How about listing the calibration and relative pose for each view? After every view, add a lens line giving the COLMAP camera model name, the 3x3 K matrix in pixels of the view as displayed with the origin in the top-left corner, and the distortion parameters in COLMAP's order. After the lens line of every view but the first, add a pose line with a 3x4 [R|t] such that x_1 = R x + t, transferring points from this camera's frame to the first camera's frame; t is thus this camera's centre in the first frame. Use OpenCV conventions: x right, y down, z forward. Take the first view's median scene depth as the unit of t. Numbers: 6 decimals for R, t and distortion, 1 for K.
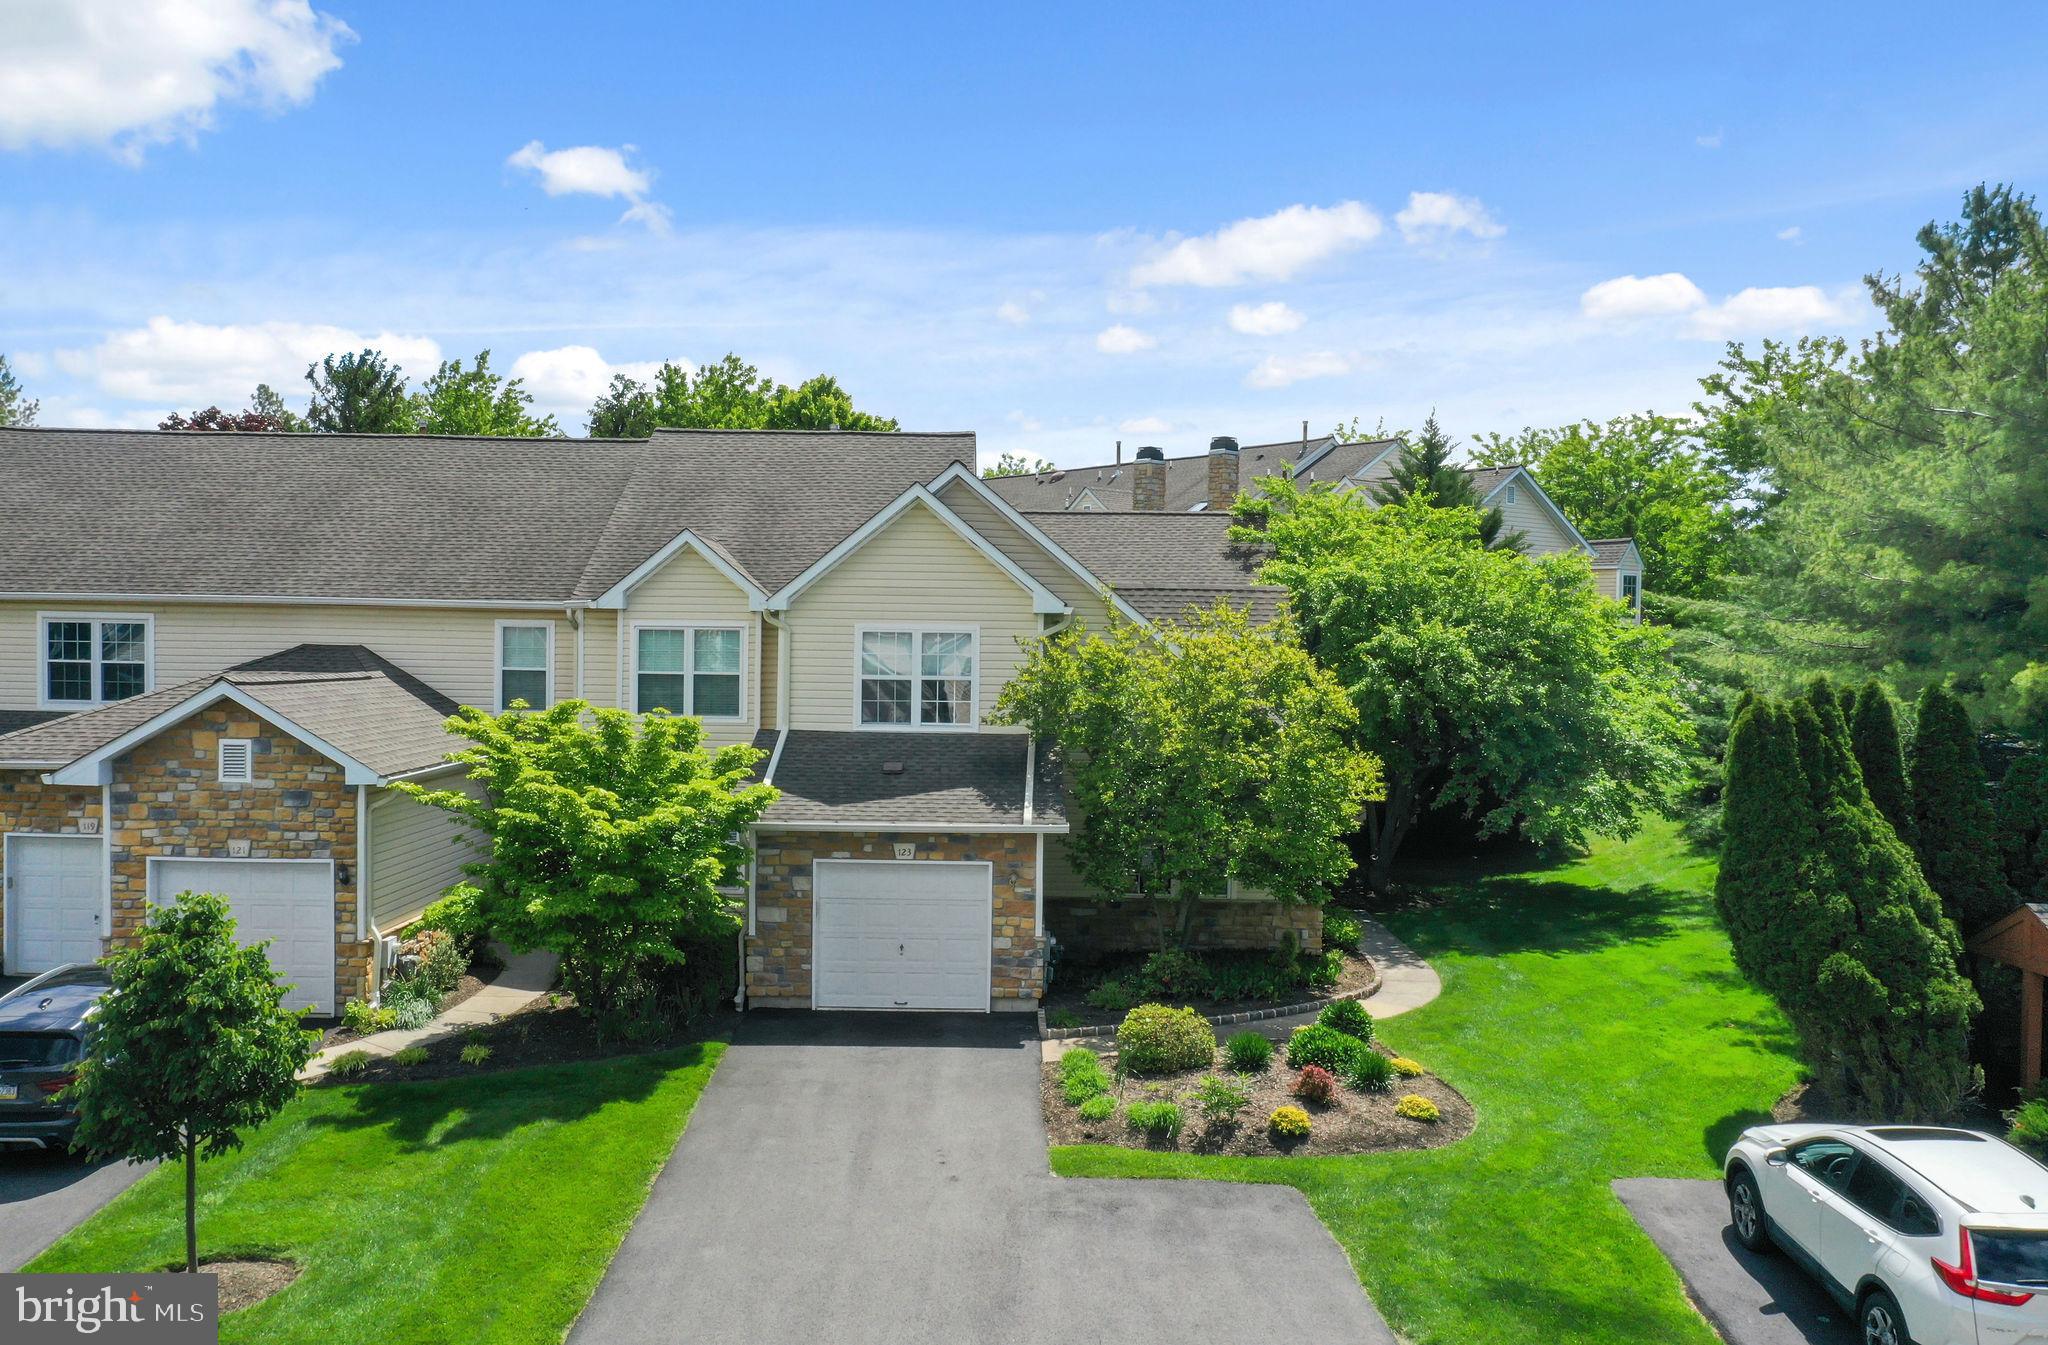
lens RADIAL K [[1654.1, 0, 1023.7], [0, 1654.1, 675.3], [0, 0, 1]] dist [0.003476, -0.001791]
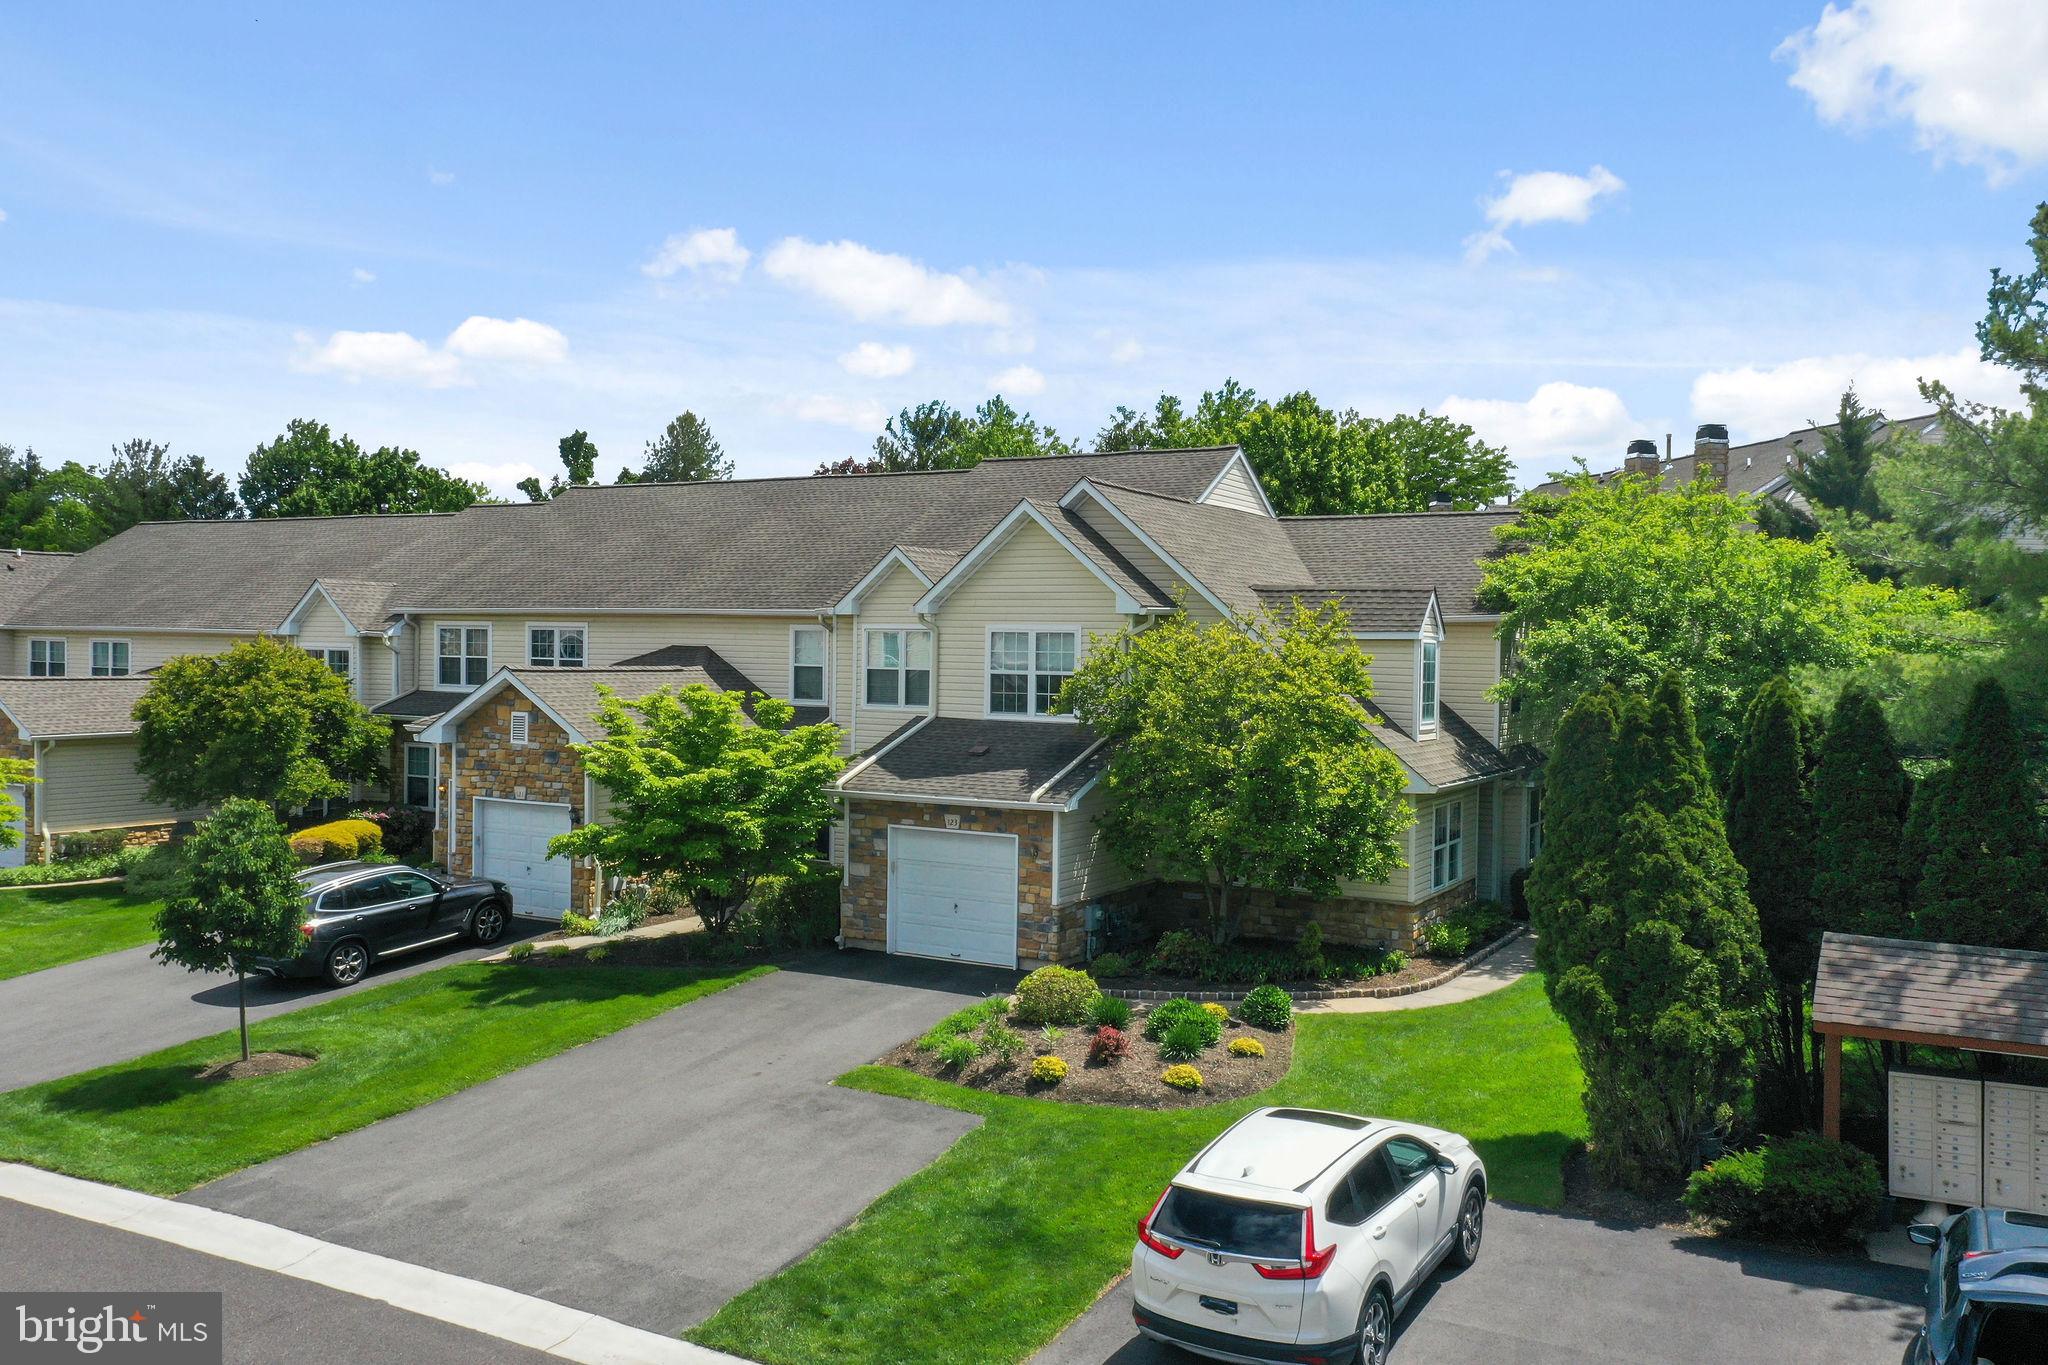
lens RADIAL K [[1669.8, 0, 1023.6], [0, 1669.8, 672.7], [0, 0, 1]] dist [0.027829, -0.002307]
pose [[0.863998, 0.006602, -0.503452, 0.552174], [-0.013102, 0.999870, -0.009373, 0.013272], [0.503325, 0.014694, 0.863972, 0.022452]]
